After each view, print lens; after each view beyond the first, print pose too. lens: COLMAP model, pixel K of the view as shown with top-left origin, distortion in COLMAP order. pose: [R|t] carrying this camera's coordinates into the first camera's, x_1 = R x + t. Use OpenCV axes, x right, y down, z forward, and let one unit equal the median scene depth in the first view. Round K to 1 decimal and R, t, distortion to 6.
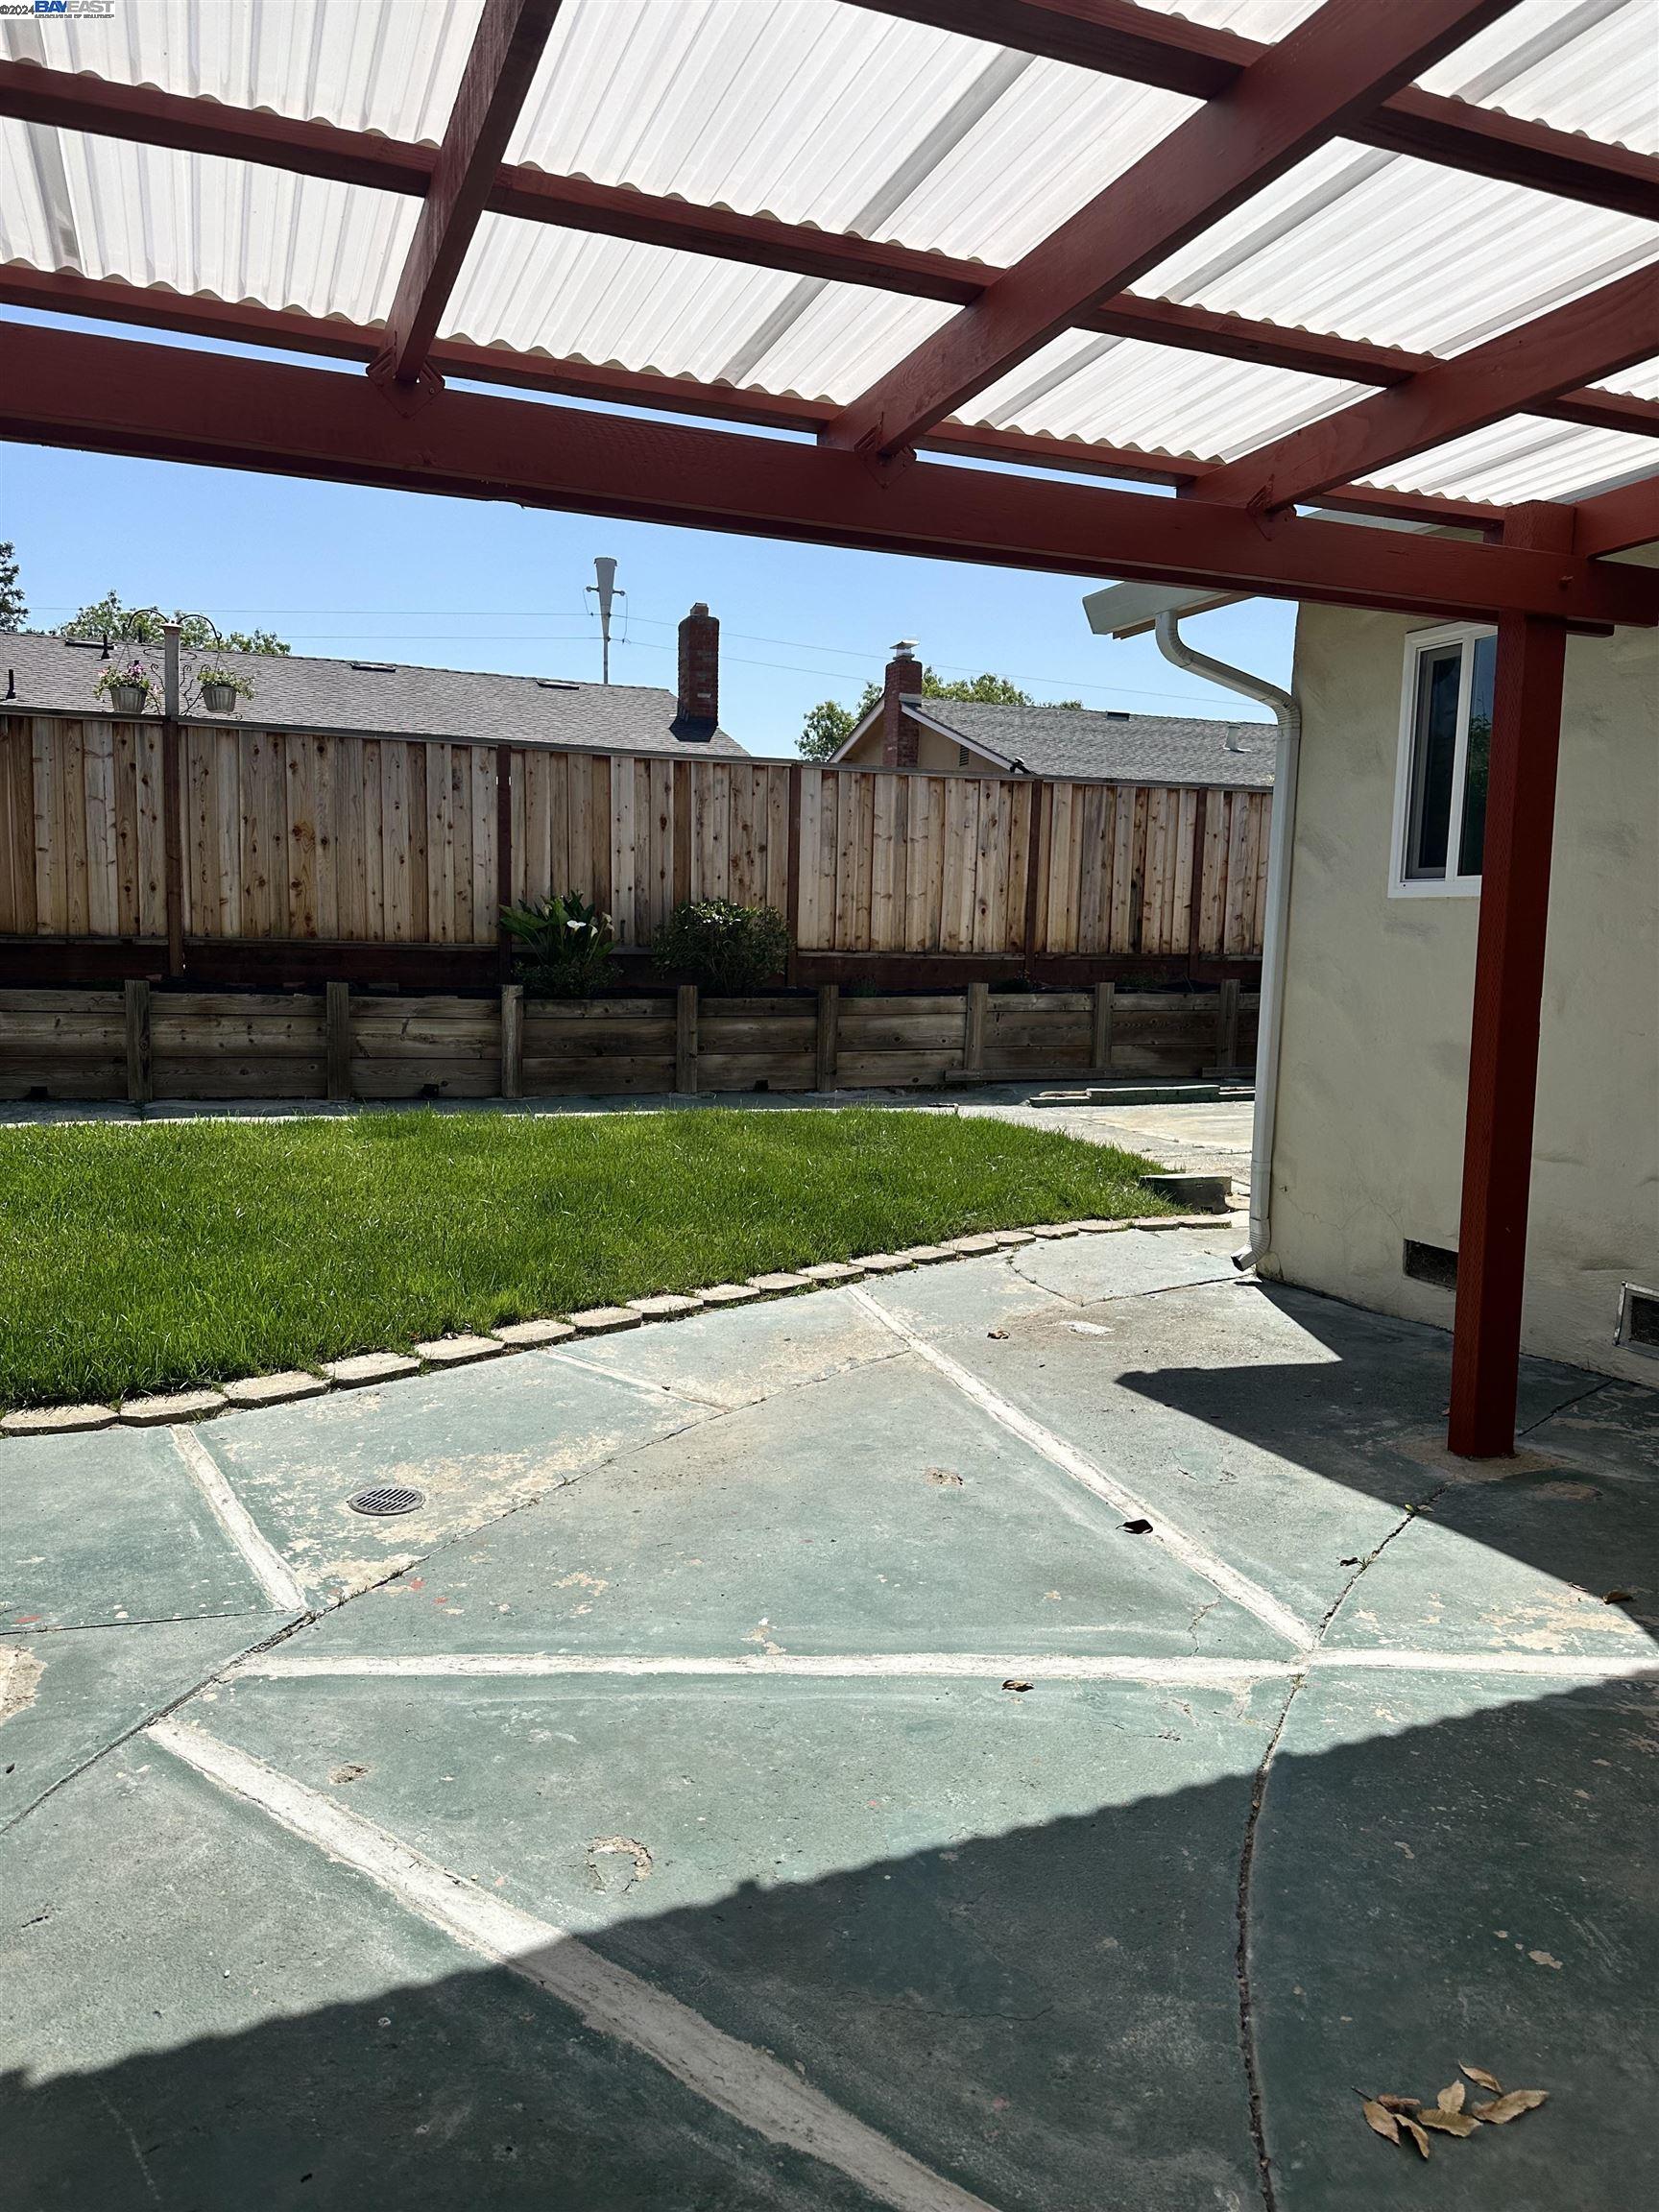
lens RADIAL K [[1567.4, 0, 836.7], [0, 1567.4, 1113.1], [0, 0, 1]] dist [0.021519, -0.025417]
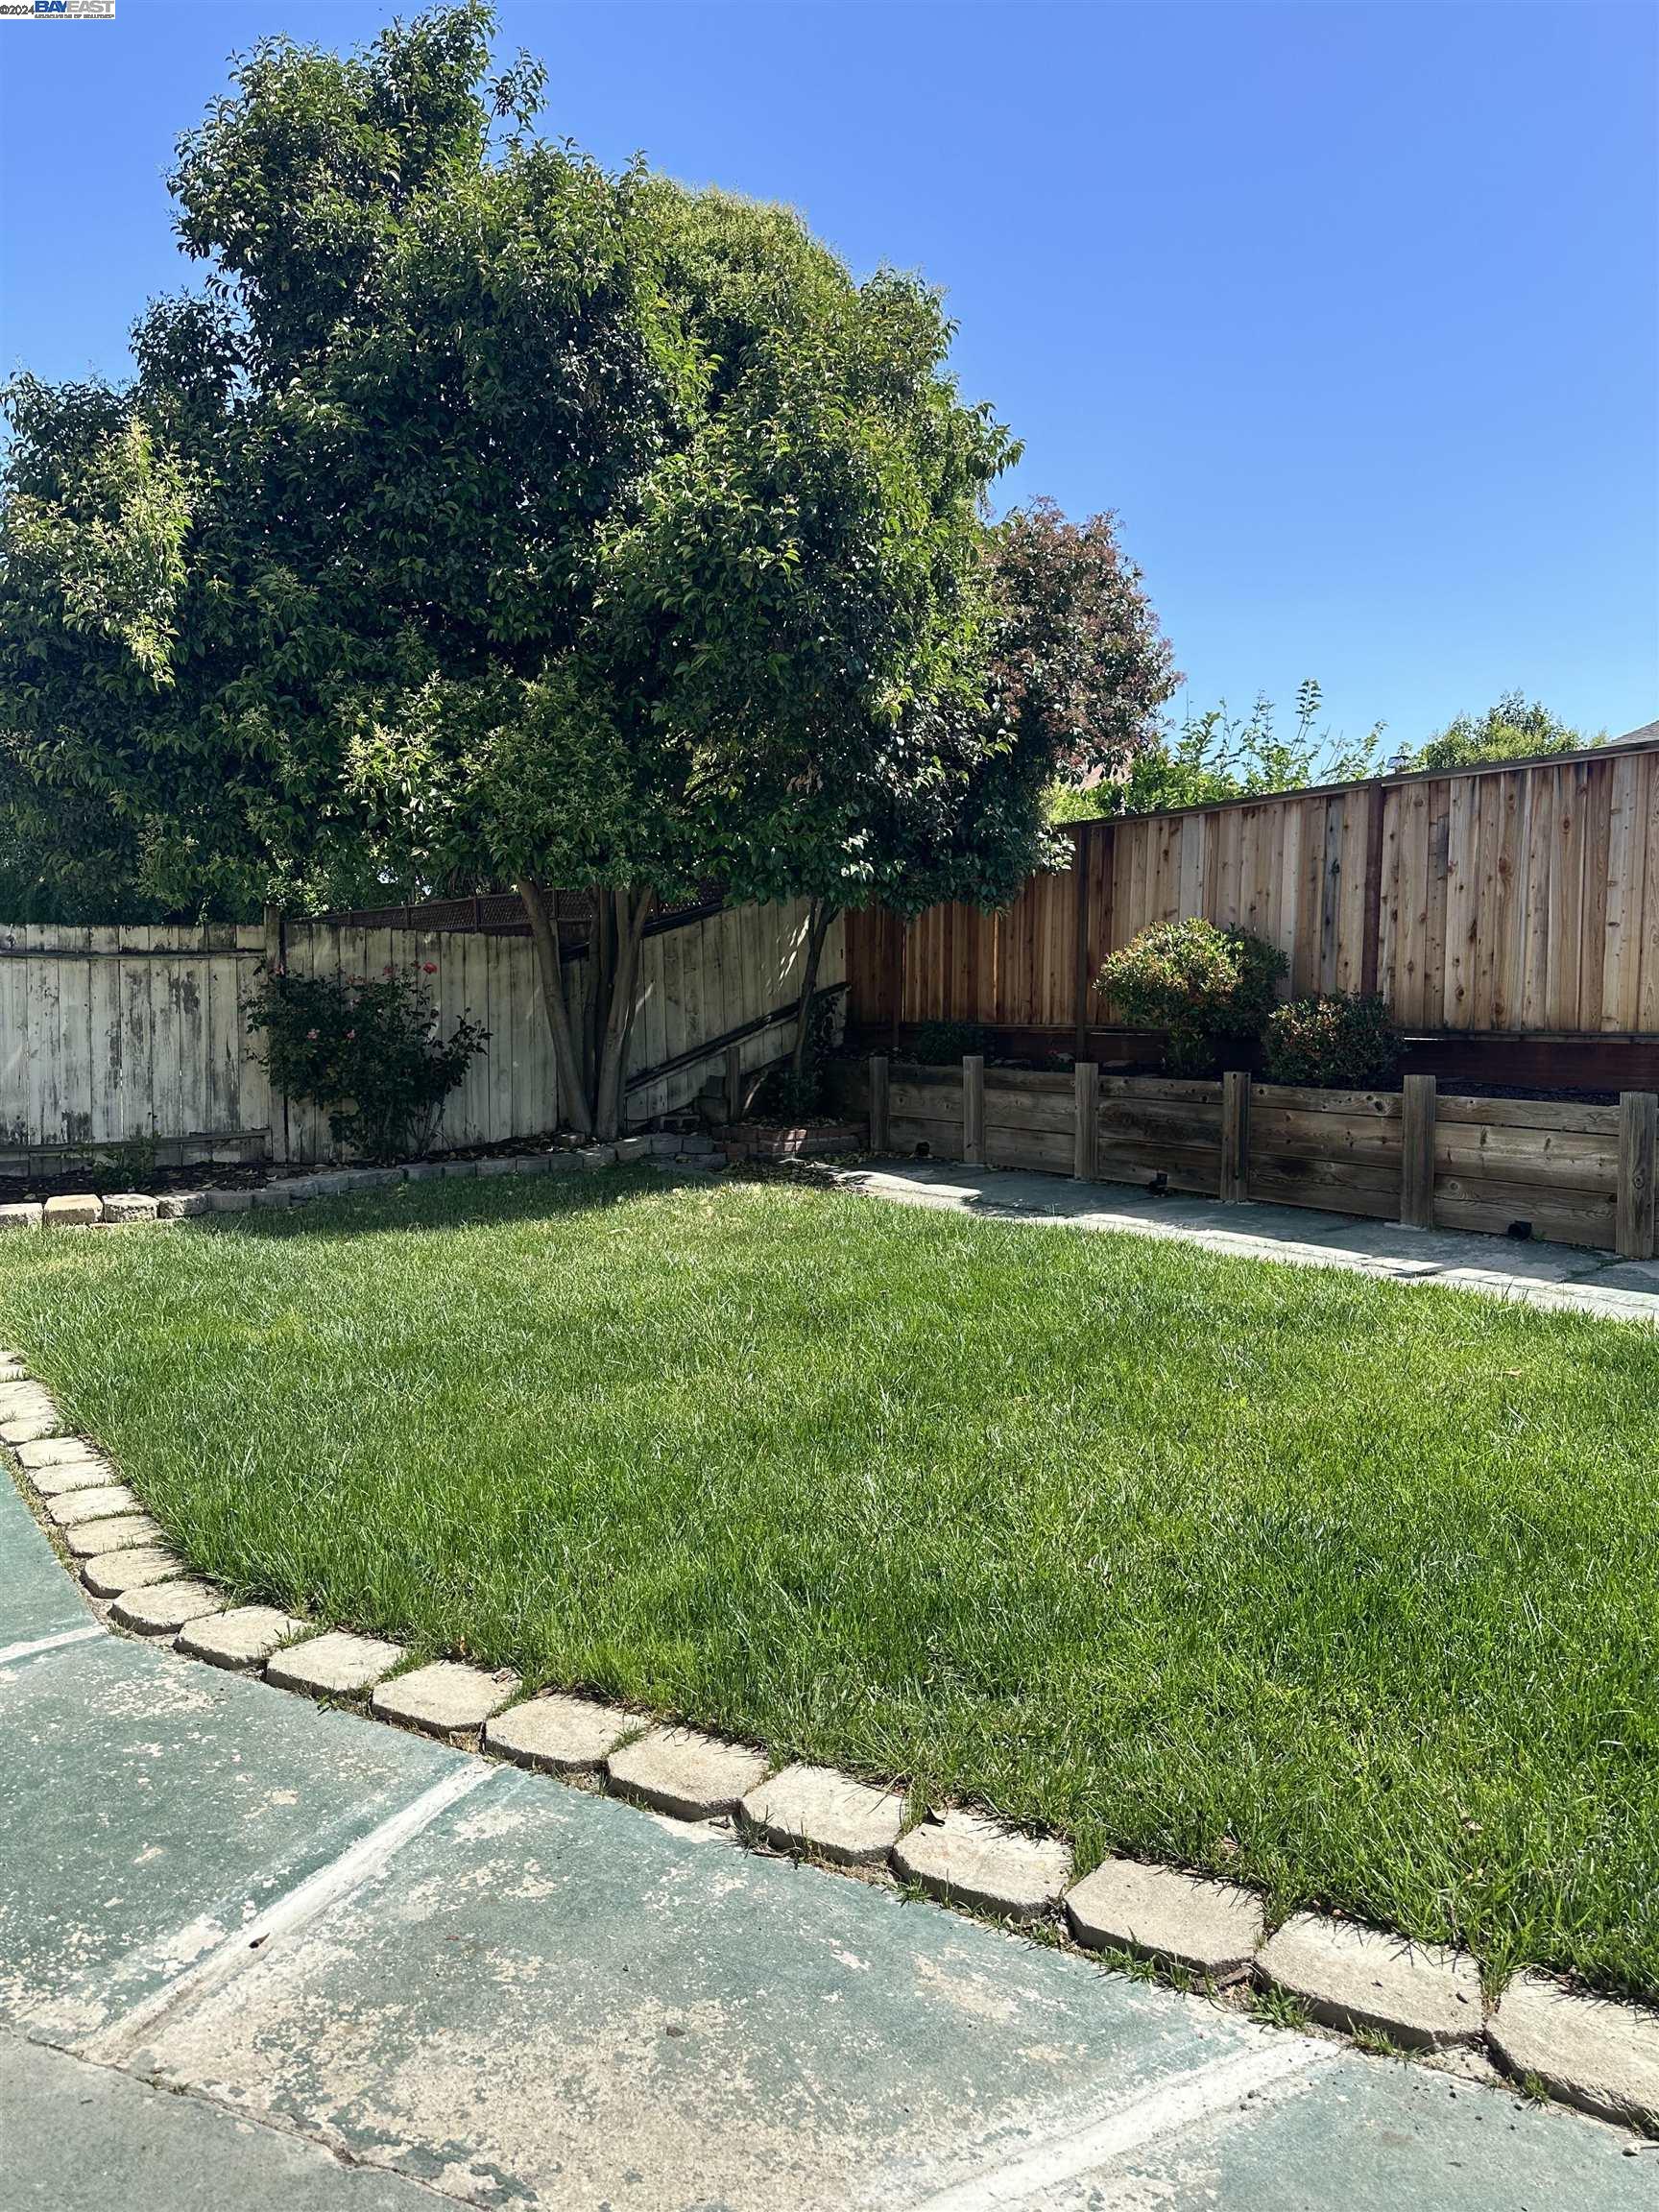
lens RADIAL K [[1567.4, 0, 831.6], [0, 1567.4, 1100.9], [0, 0, 1]] dist [0.021519, -0.025417]
pose [[0.238521, 0.040618, -0.970287, 0.341150], [-0.113495, 0.993444, 0.013688, -0.093658], [0.964483, 0.106858, 0.241567, 0.897577]]
